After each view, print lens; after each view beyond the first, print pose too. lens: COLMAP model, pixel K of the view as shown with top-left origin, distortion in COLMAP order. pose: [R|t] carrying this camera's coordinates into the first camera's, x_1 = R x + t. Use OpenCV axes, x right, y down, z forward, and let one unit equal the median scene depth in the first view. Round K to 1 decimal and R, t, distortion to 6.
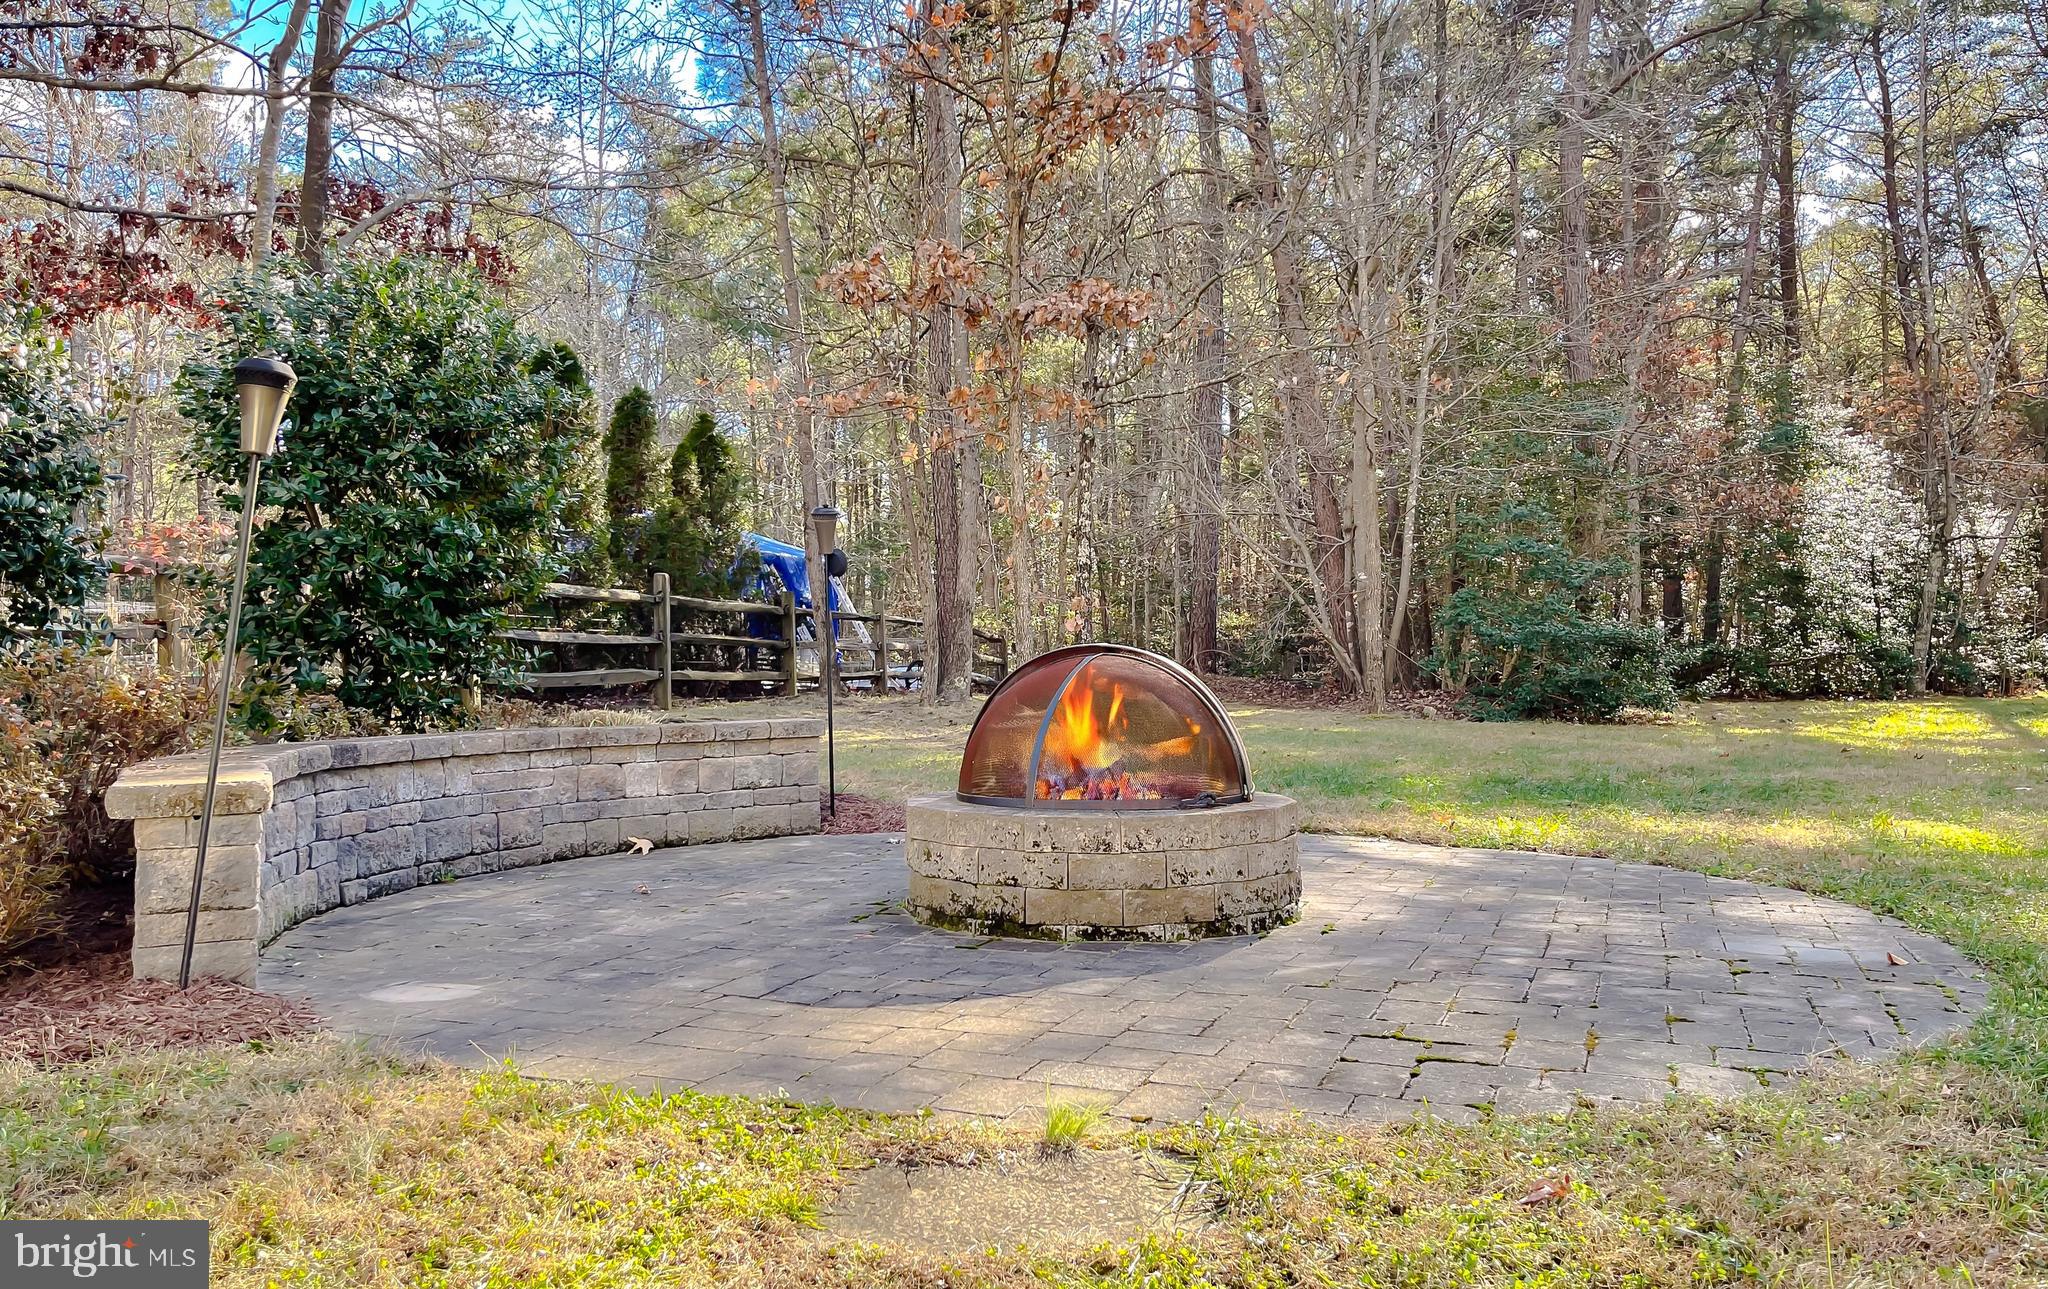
lens RADIAL K [[1505.8, 0, 1024.0], [0, 1505.8, 644.5], [0, 0, 1]] dist [0.003267, -0.000170]
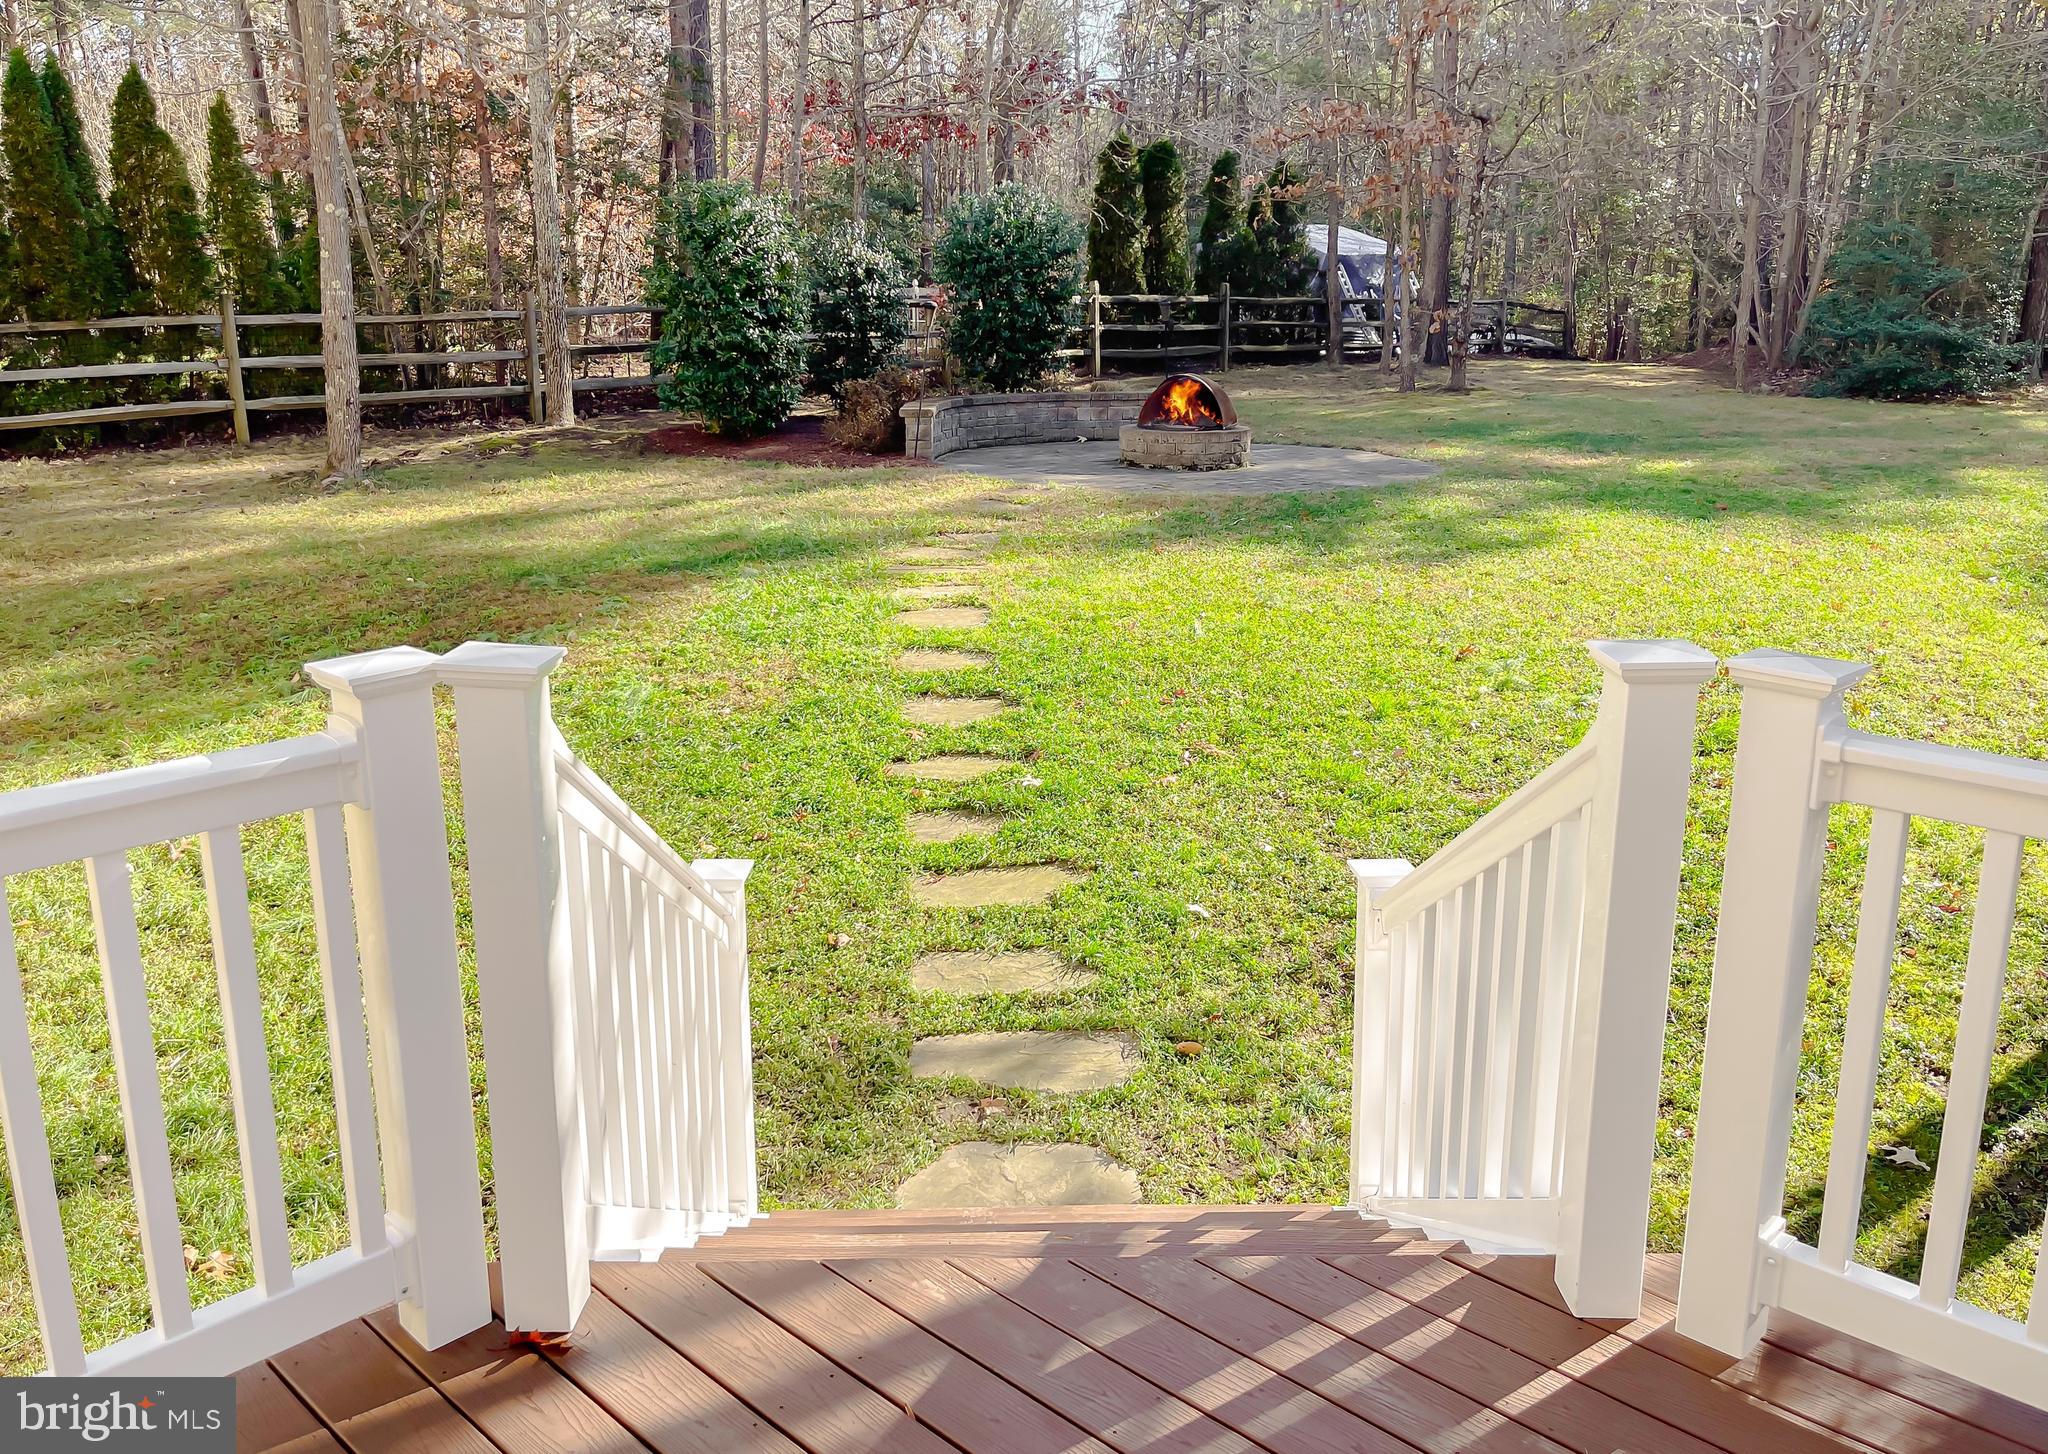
lens RADIAL K [[1976.2, 0, 1069.5], [0, 1976.2, 730.3], [0, 0, 1]] dist [0.096180, -0.171009]
pose [[0.872204, 0.123673, -0.473250, 1.374314], [-0.003956, 0.969261, 0.246002, -0.215992], [0.489126, -0.212692, 0.845883, -1.969861]]
